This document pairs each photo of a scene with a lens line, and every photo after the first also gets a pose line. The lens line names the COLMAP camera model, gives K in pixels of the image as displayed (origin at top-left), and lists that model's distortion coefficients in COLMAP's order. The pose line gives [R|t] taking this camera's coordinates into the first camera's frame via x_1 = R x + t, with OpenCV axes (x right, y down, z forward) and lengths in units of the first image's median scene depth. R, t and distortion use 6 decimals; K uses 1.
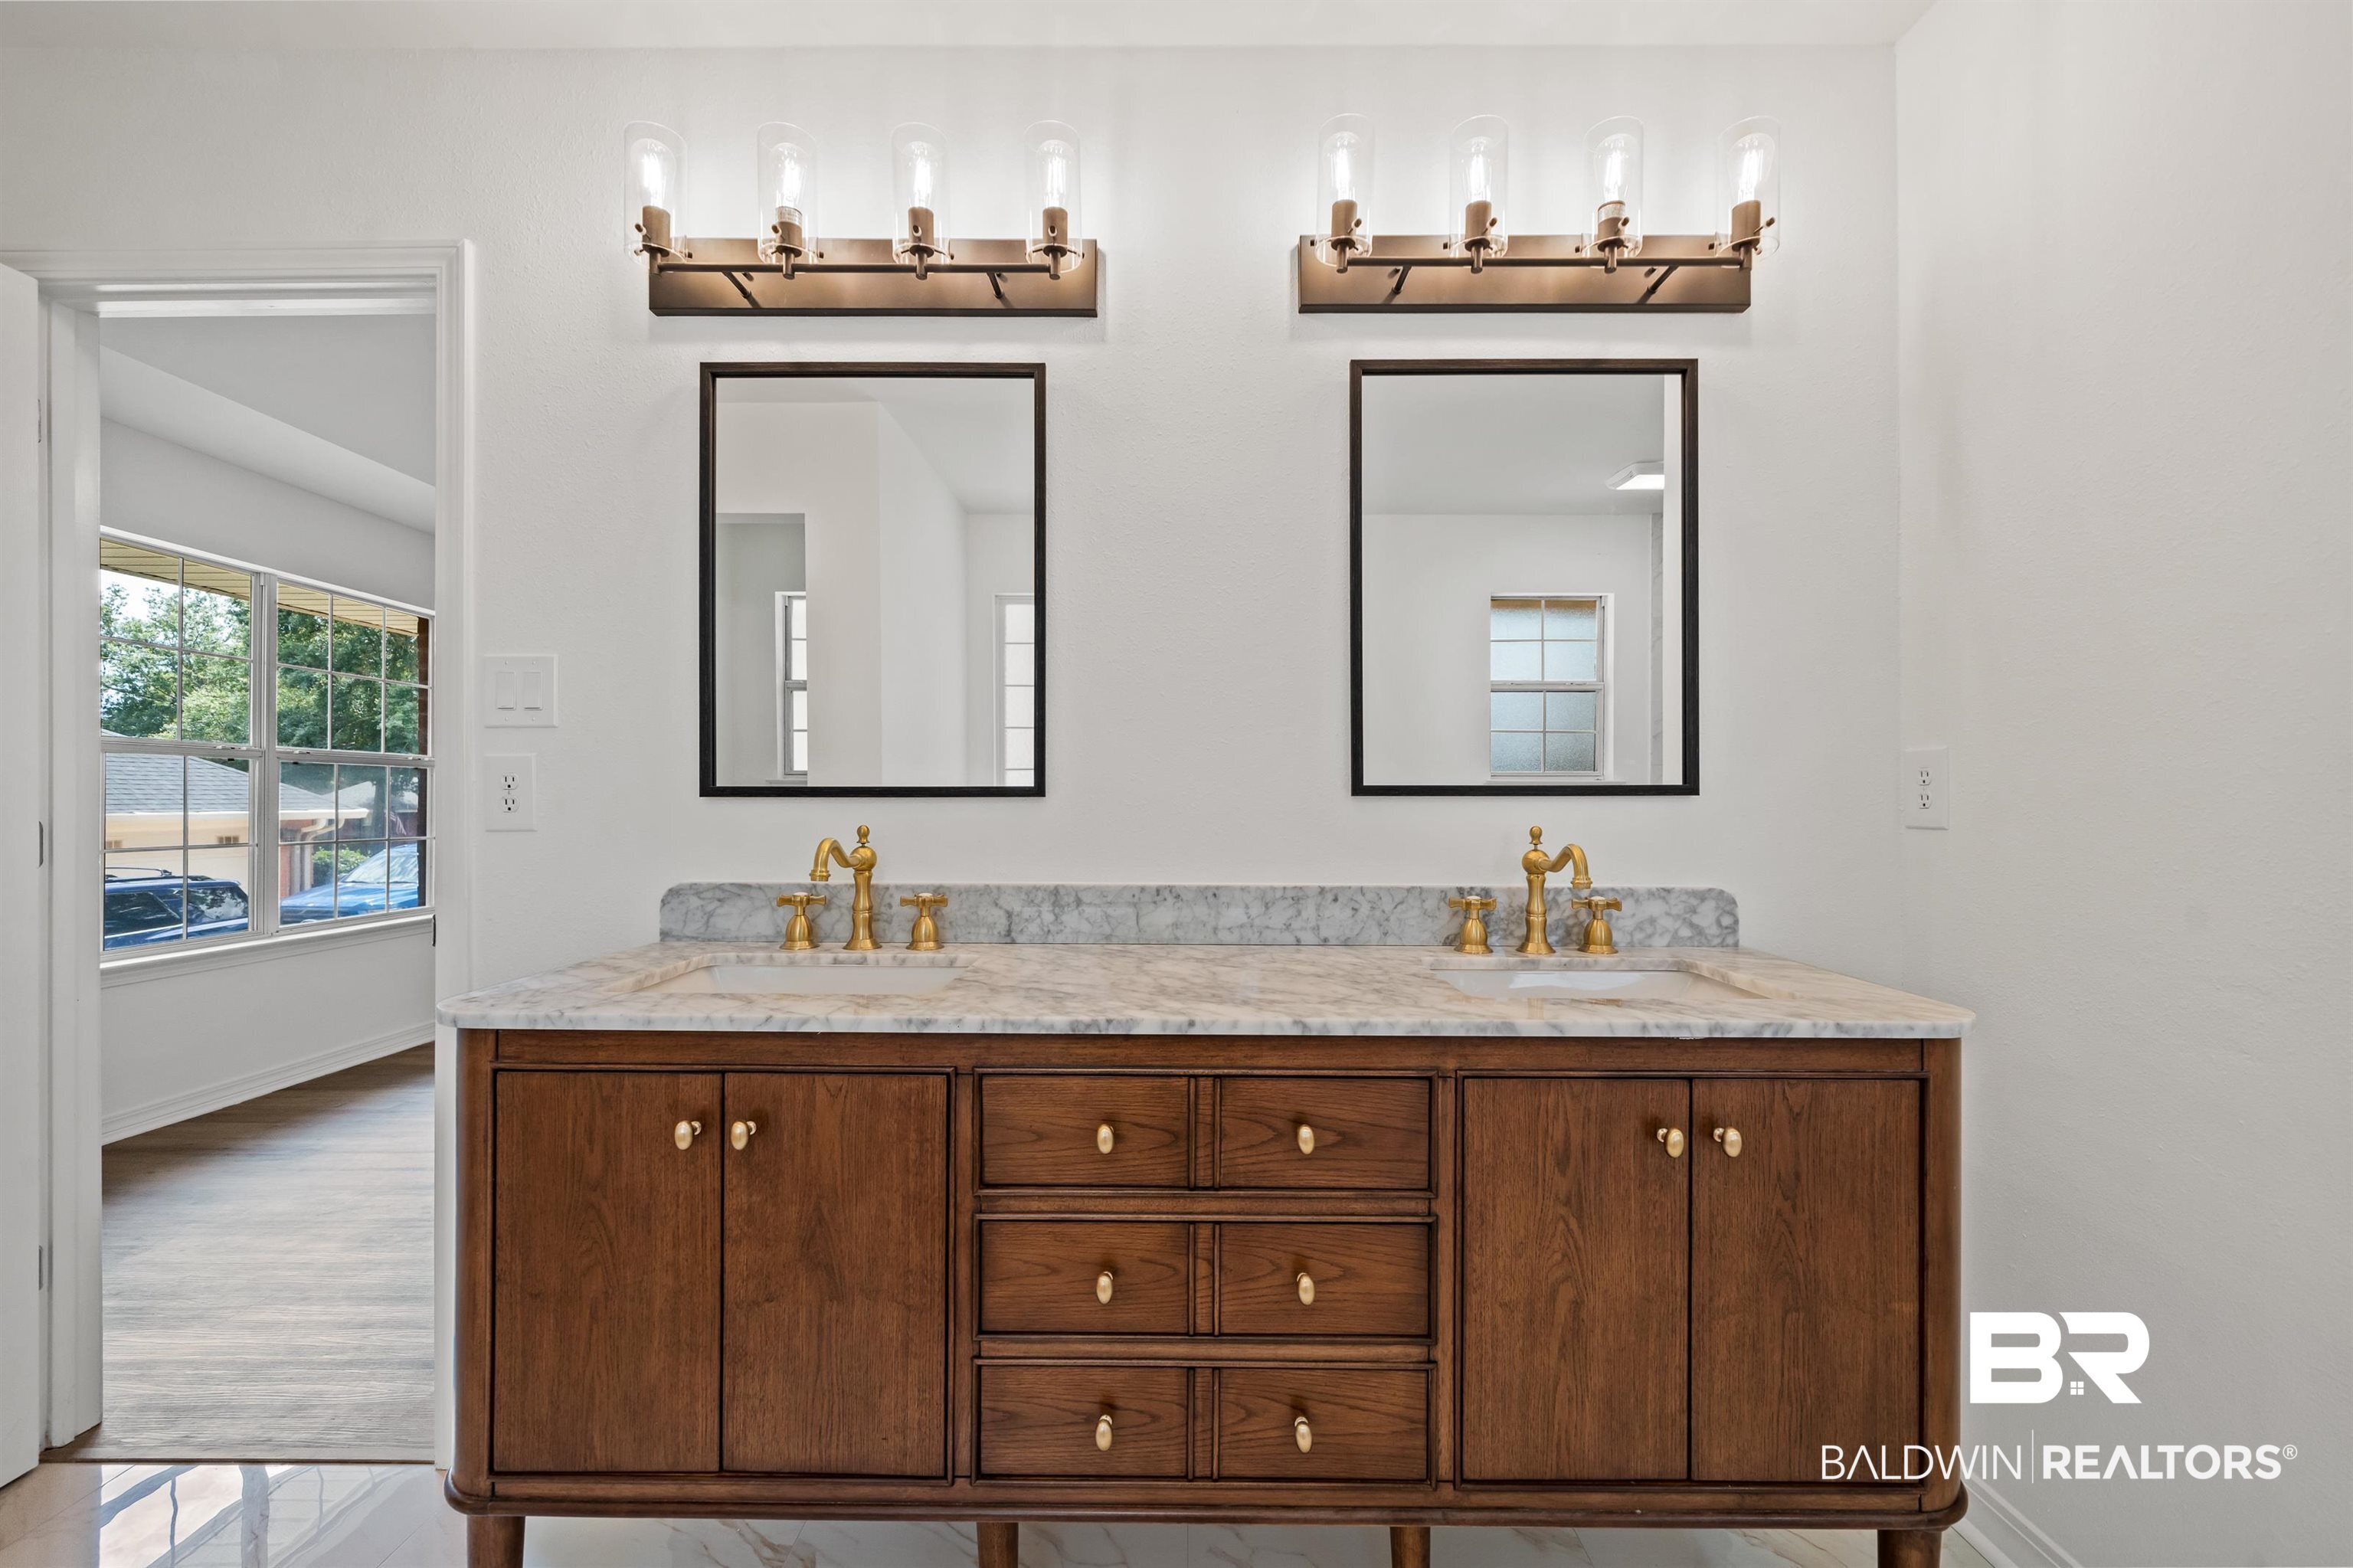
lens RADIAL K [[954.2, 0, 1177.7], [0, 954.2, 794.4], [0, 0, 1]] dist [-0.002155, 0.000442]
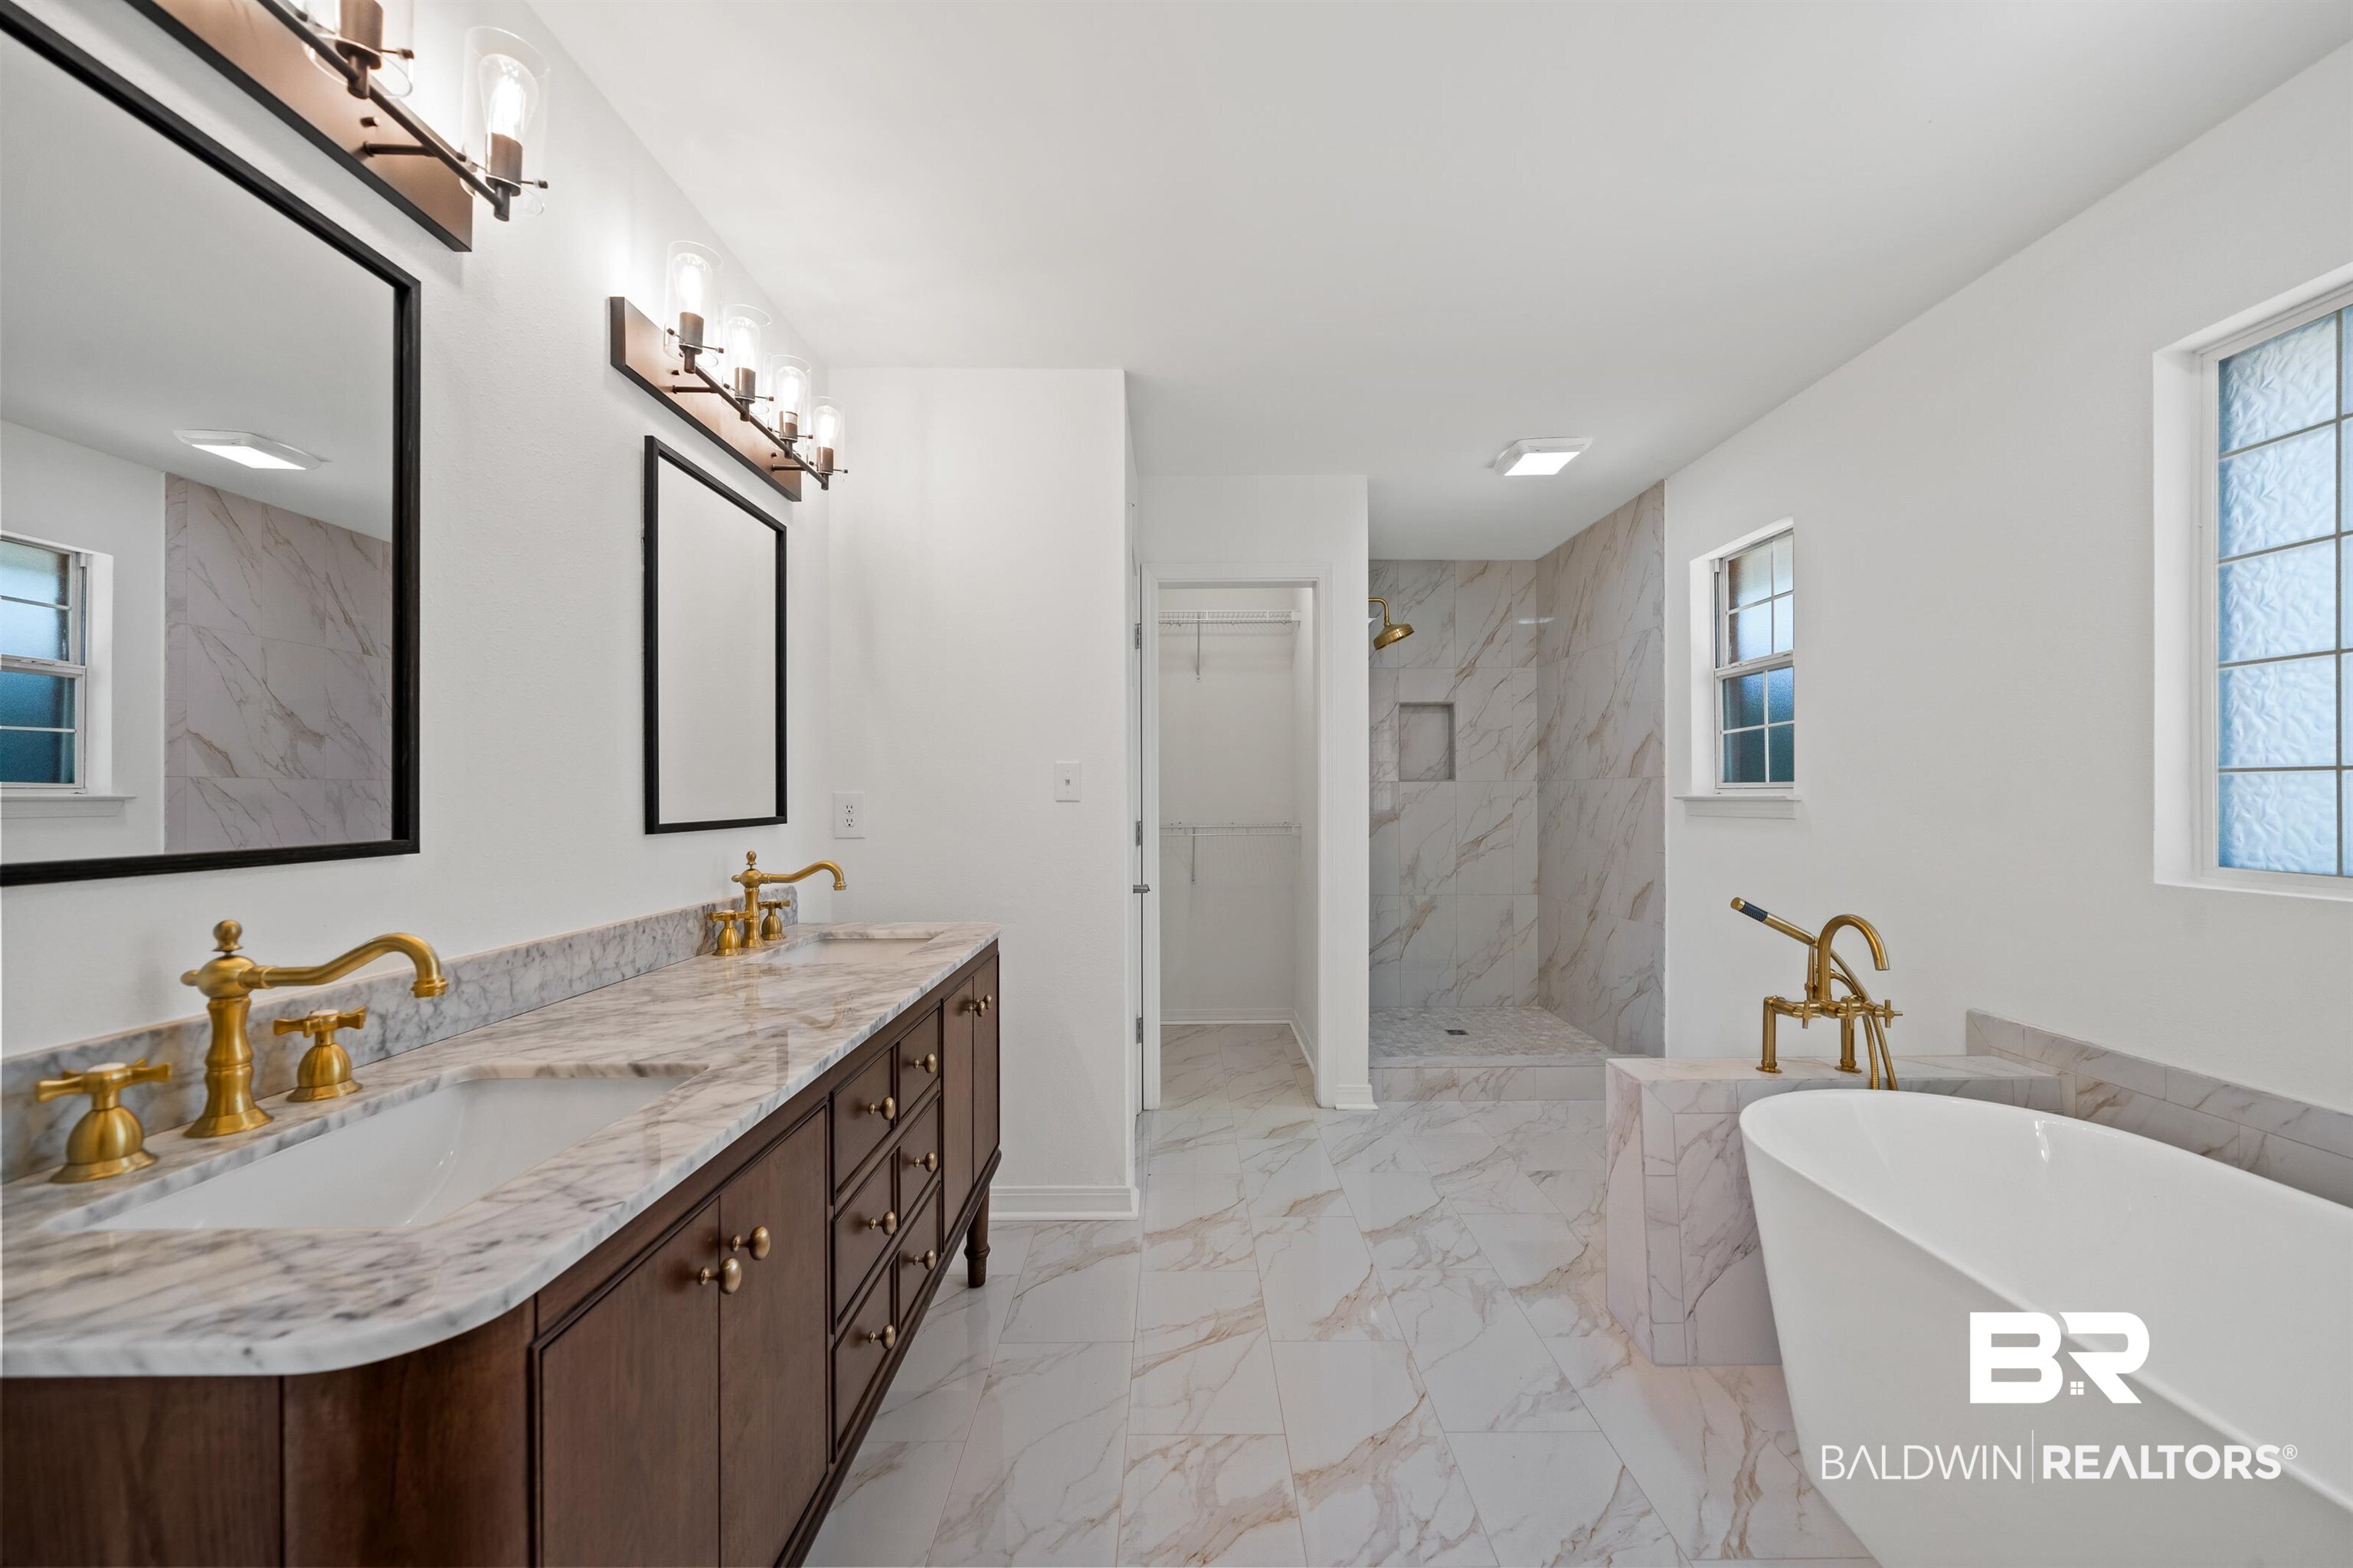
lens RADIAL K [[926.5, 0, 1179.6], [0, 926.5, 795.4], [0, 0, 1]] dist [-0.000929, 0.000224]
pose [[-0.006190, -0.002311, 0.999978, -0.910821], [-0.002194, 0.999995, 0.002297, -0.047902], [-0.999978, -0.002179, -0.006195, 0.417199]]
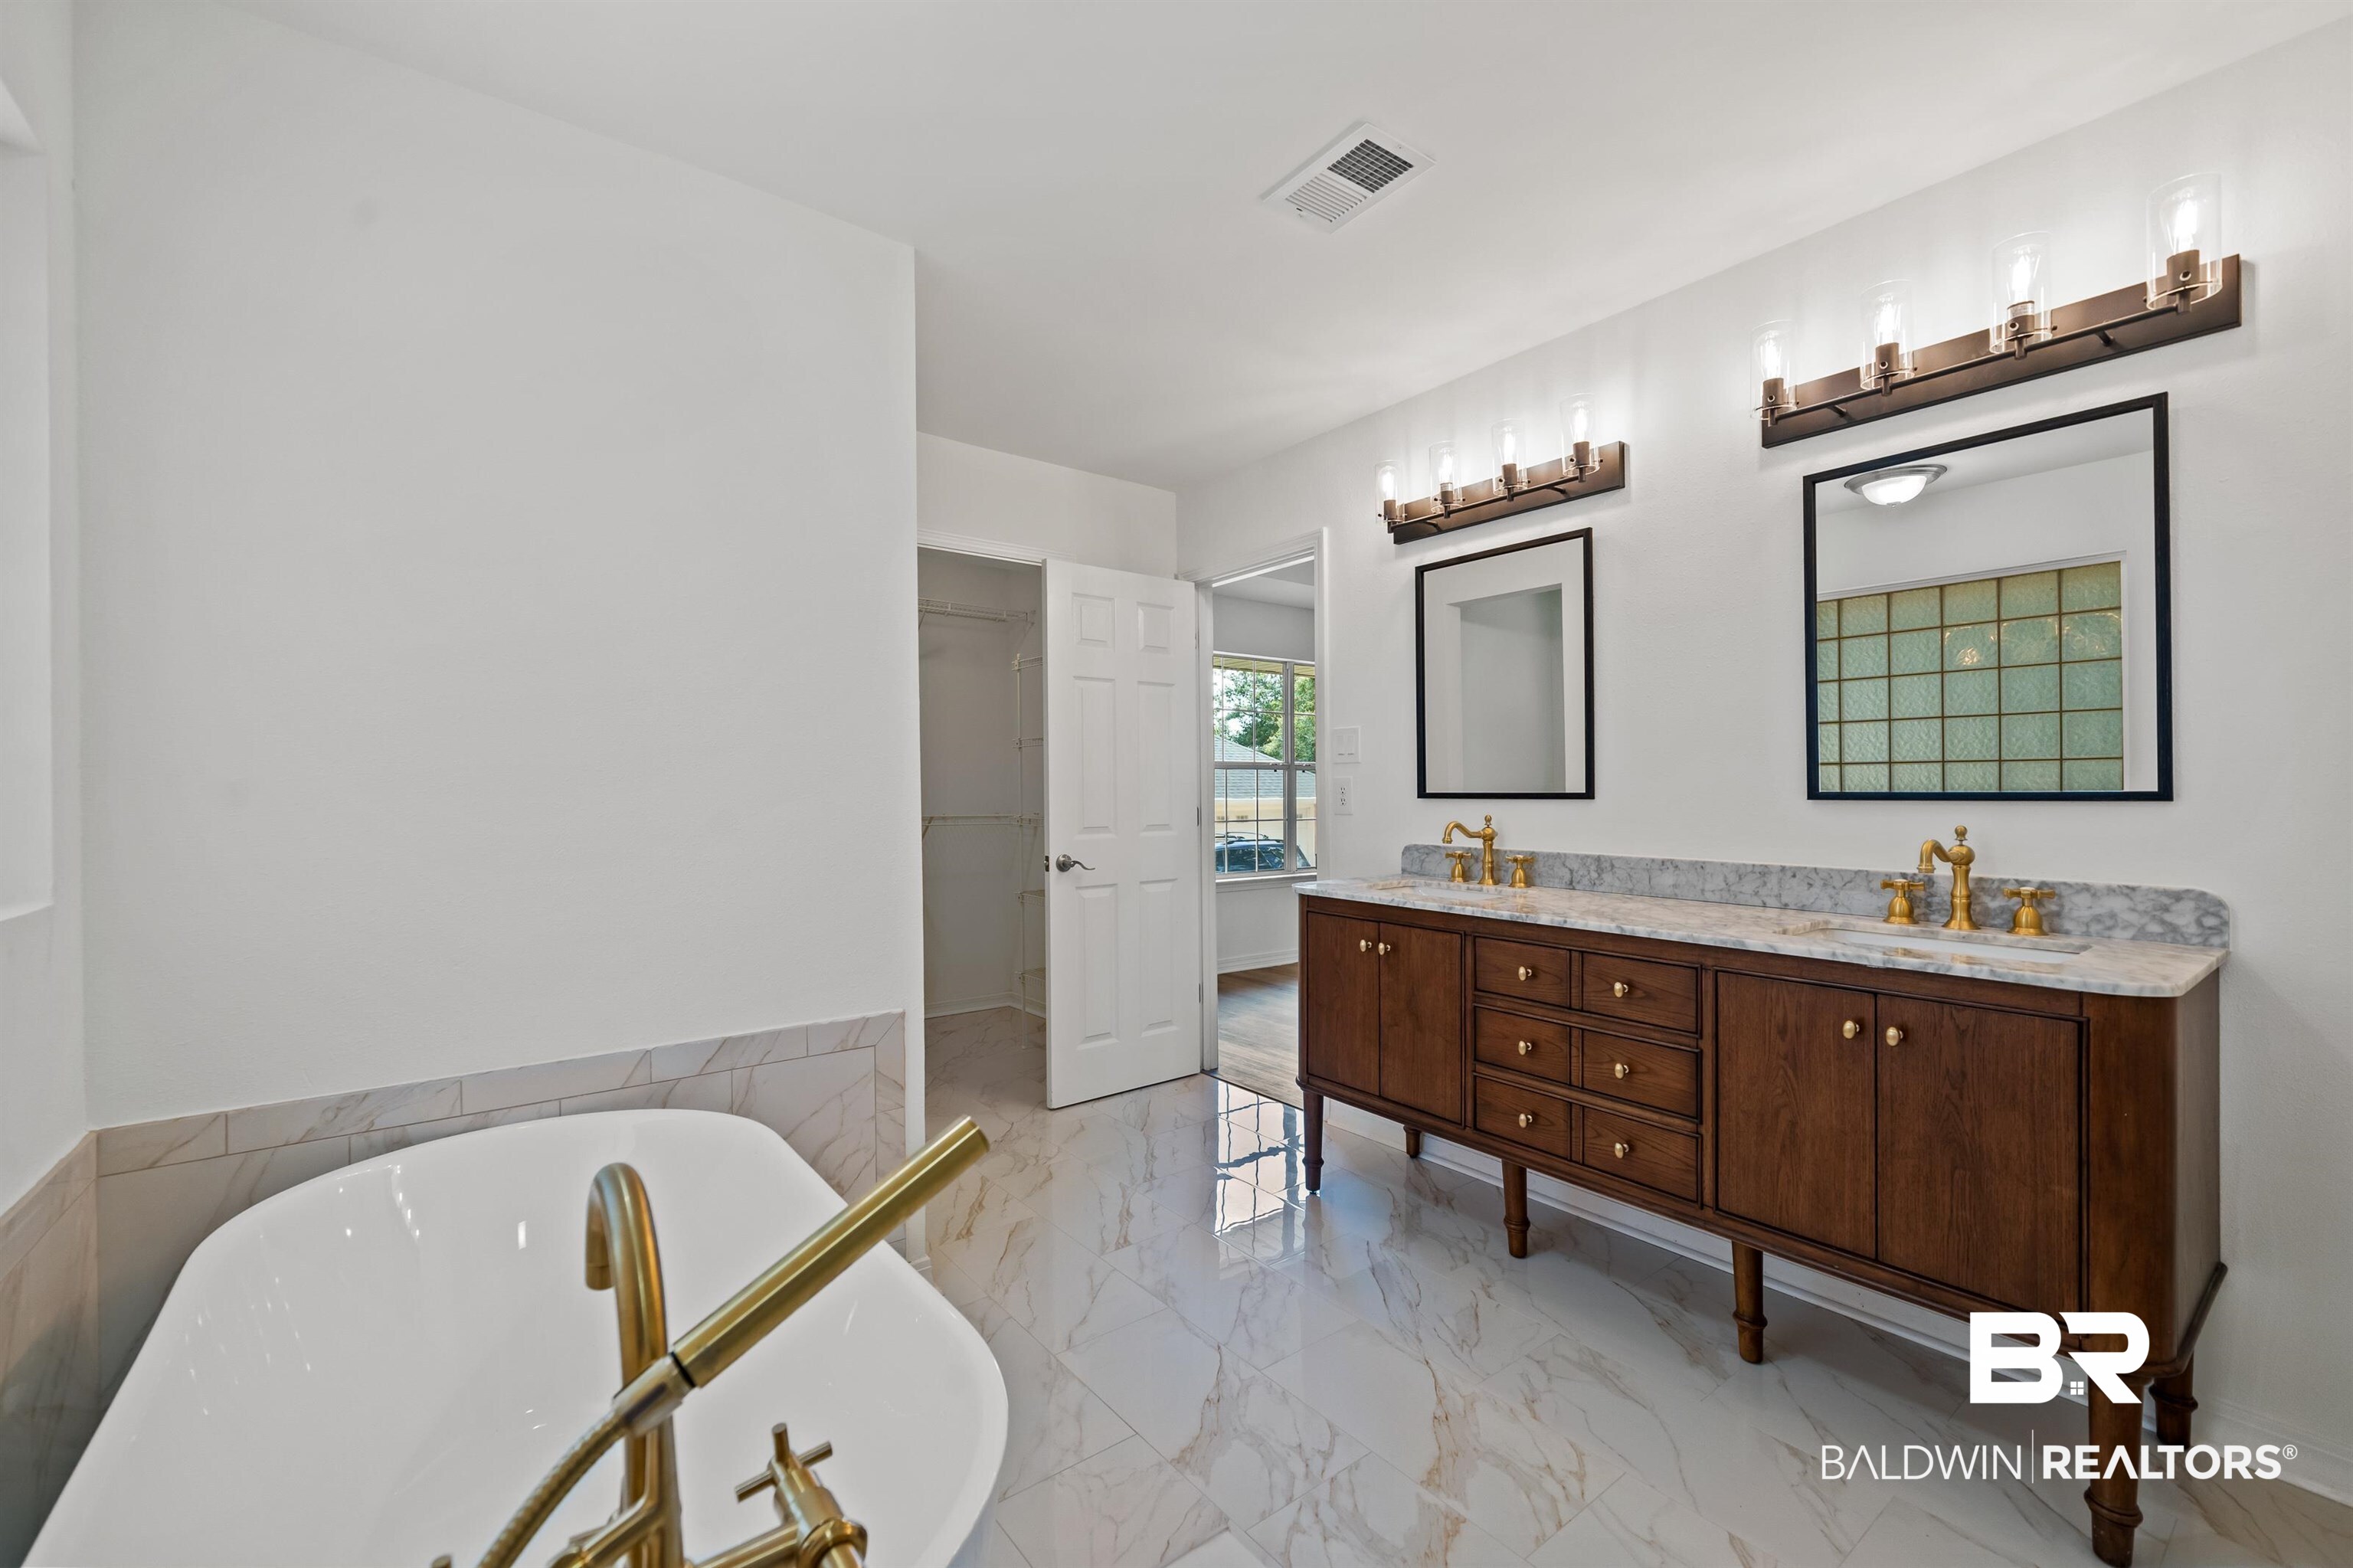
lens RADIAL K [[966.0, 0, 1187.5], [0, 966.0, 787.5], [0, 0, 1]] dist [0.001571, 0.000055]
pose [[0.617042, -0.004173, -0.786920, 0.742359], [0.010471, 0.999941, 0.002908, -0.030104], [0.786861, -0.010035, 0.617049, -0.550085]]
